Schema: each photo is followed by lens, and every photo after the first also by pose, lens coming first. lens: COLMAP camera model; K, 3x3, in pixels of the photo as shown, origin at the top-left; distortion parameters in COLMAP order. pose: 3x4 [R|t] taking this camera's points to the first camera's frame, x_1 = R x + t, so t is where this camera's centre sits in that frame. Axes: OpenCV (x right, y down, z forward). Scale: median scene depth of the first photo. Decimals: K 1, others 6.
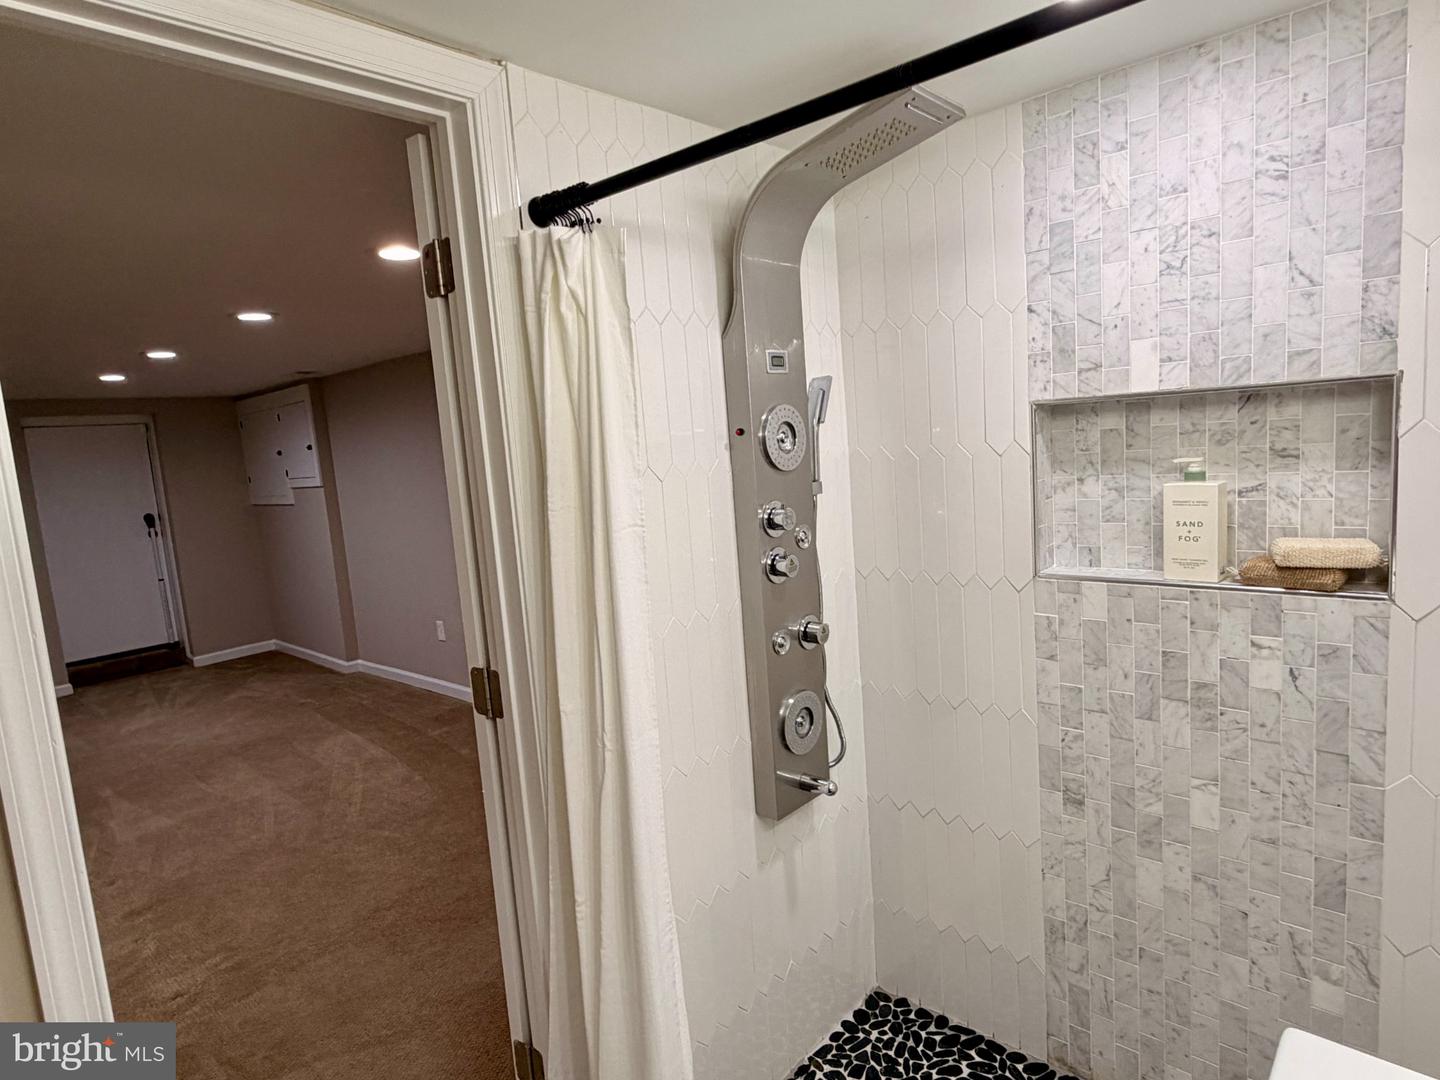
lens RADIAL K [[831.4, 0, 715.3], [0, 831.4, 538.2], [0, 0, 1]] dist [0.000460, -0.000737]
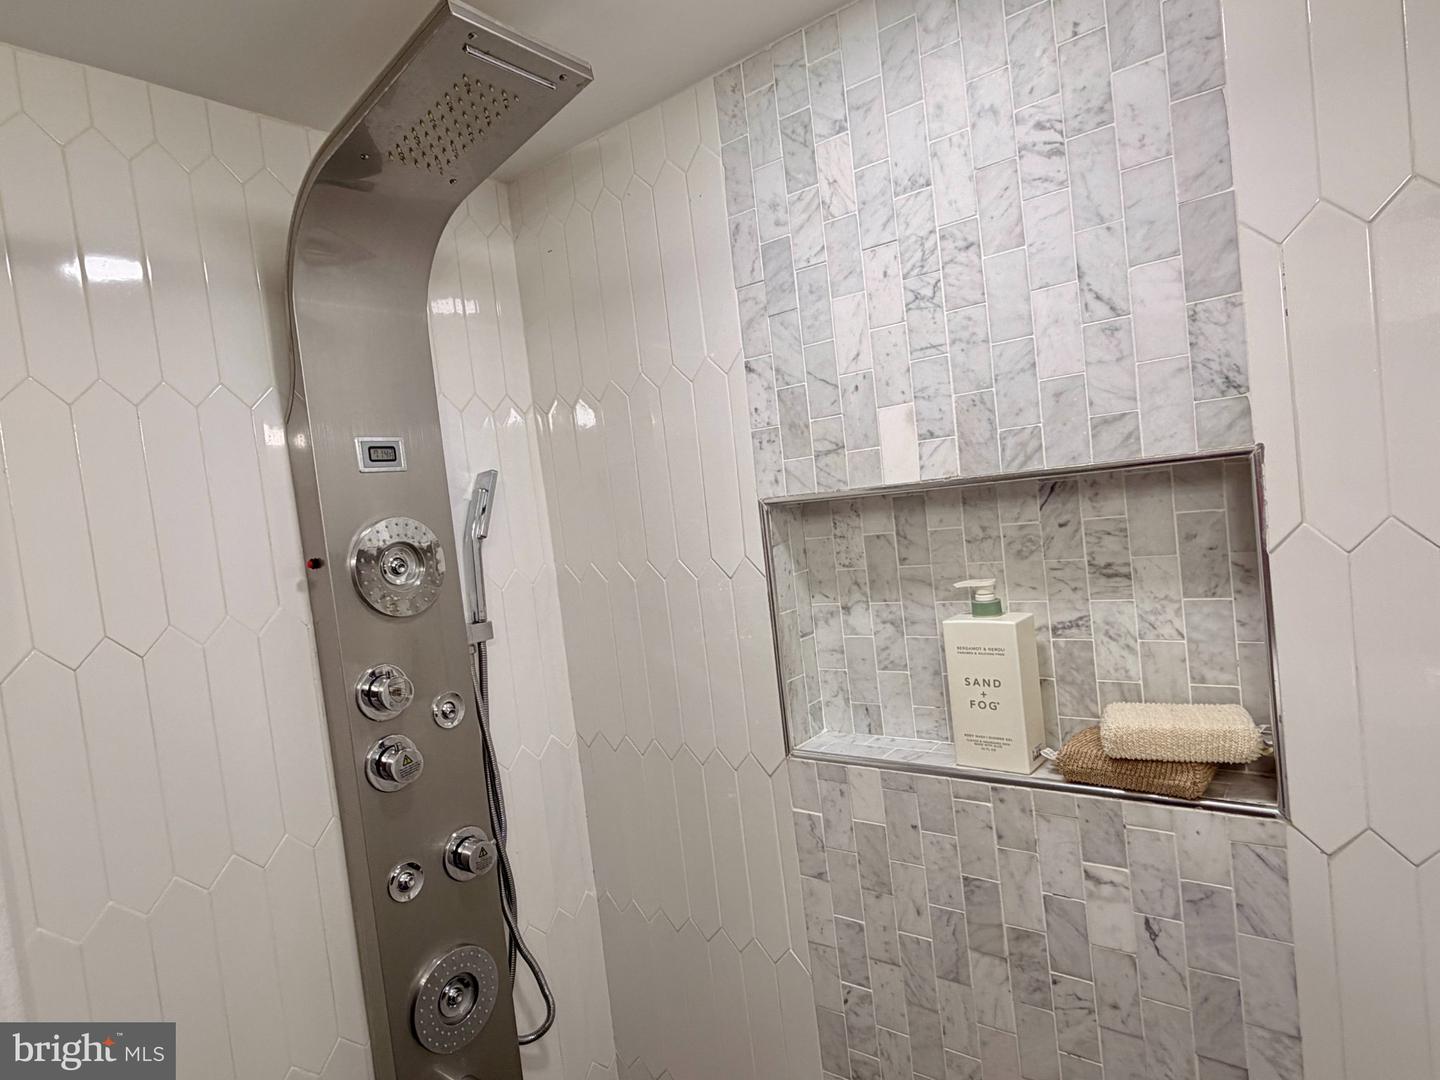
lens RADIAL K [[831.4, 0, 709.7], [0, 831.4, 539.1], [0, 0, 1]] dist [0.000460, -0.000737]
pose [[0.996364, -0.040770, 0.074809, 0.323184], [0.047090, 0.995288, -0.084761, -0.086250], [-0.071001, 0.087975, 0.993589, 0.370283]]
